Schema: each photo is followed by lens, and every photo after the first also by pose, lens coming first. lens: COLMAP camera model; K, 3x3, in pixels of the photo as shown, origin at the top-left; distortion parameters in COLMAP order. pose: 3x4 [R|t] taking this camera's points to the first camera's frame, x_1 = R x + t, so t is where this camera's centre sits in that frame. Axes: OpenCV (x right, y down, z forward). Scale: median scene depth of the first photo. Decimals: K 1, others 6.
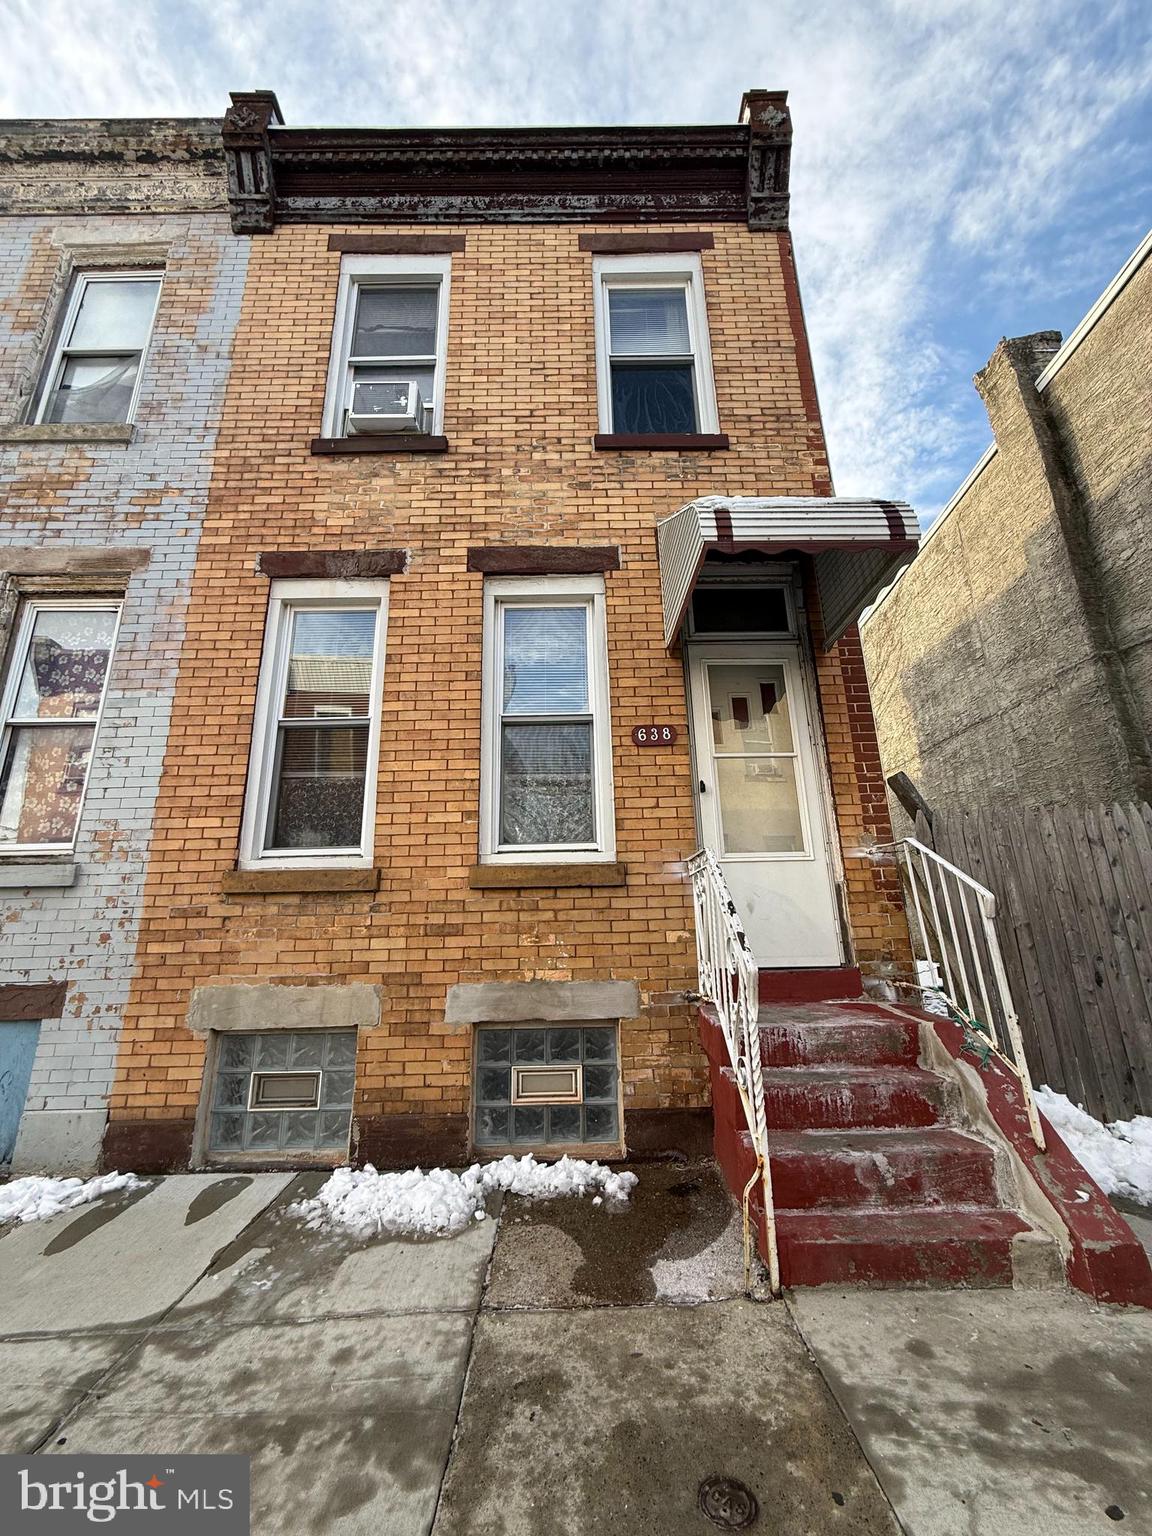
lens RADIAL K [[609.6, 0, 578.7], [0, 609.6, 765.3], [0, 0, 1]] dist [-0.000467, -0.000024]
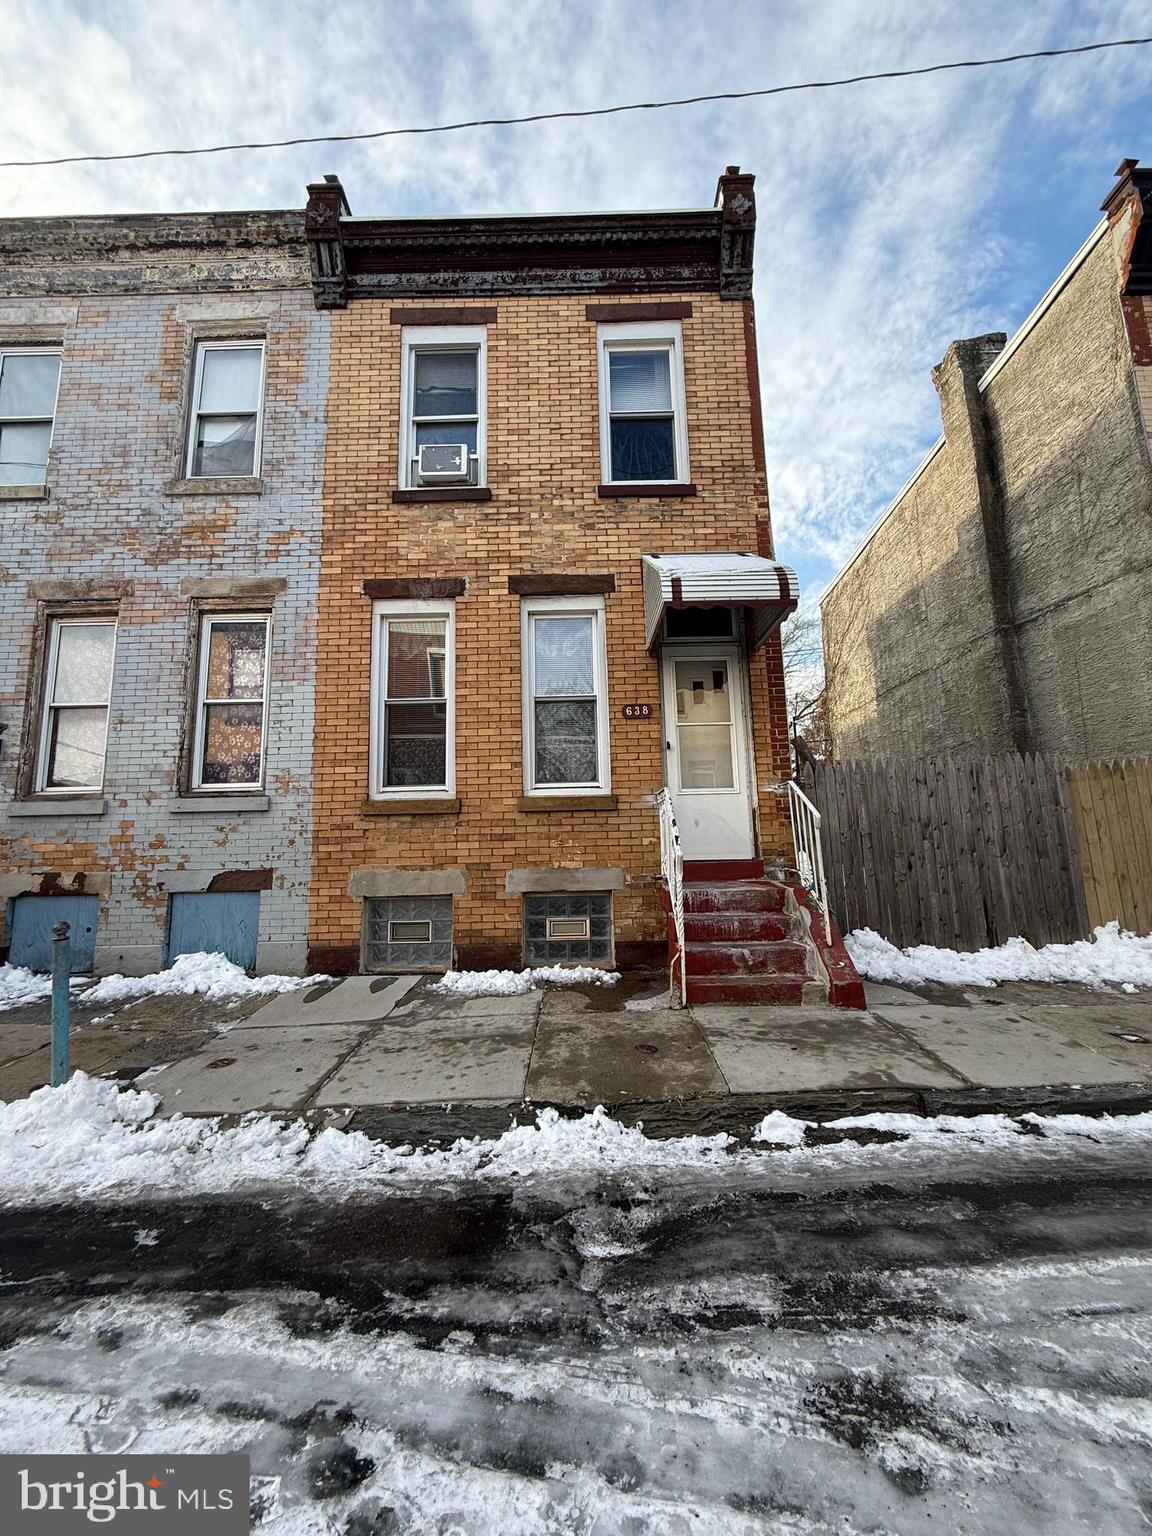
lens RADIAL K [[609.6, 0, 575.7], [0, 609.6, 767.0], [0, 0, 1]] dist [-0.000467, -0.000024]
pose [[0.999833, -0.002403, -0.018139, -0.000480], [0.004760, 0.991362, 0.131071, -0.096967], [0.017667, -0.131136, 0.991207, -0.447708]]
